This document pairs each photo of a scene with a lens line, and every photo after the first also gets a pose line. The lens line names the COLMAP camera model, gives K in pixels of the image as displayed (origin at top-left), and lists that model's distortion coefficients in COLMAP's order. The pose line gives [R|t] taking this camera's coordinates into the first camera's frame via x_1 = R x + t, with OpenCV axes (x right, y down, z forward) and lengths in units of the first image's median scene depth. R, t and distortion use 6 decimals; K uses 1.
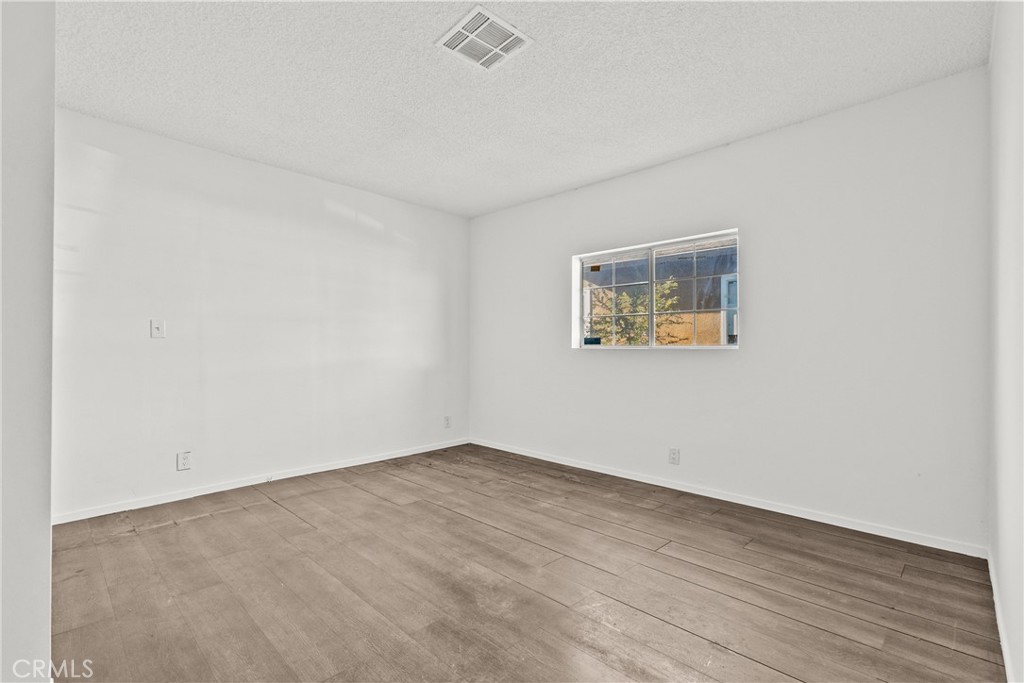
lens RADIAL K [[465.1, 0, 508.9], [0, 465.1, 344.2], [0, 0, 1]] dist [-0.009211, 0.005080]
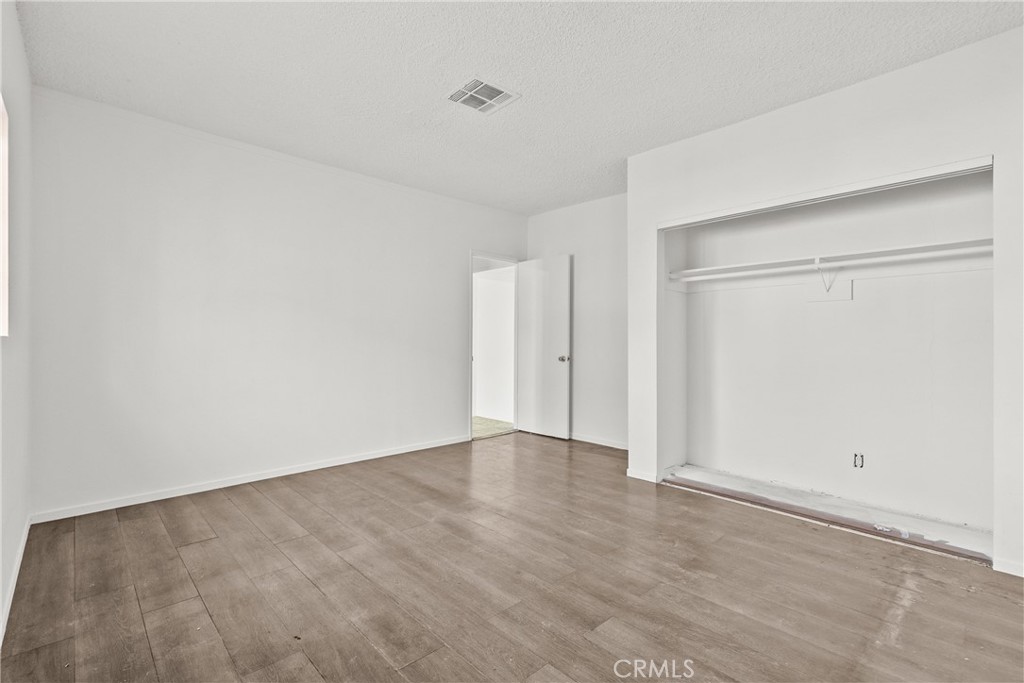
lens RADIAL K [[465.1, 0, 508.9], [0, 465.1, 344.2], [0, 0, 1]] dist [-0.009211, 0.005080]
pose [[-0.999438, -0.007289, 0.032714, -0.136923], [-0.007611, 0.999924, -0.009729, 0.023414], [-0.032641, -0.009972, -0.999417, 1.754261]]
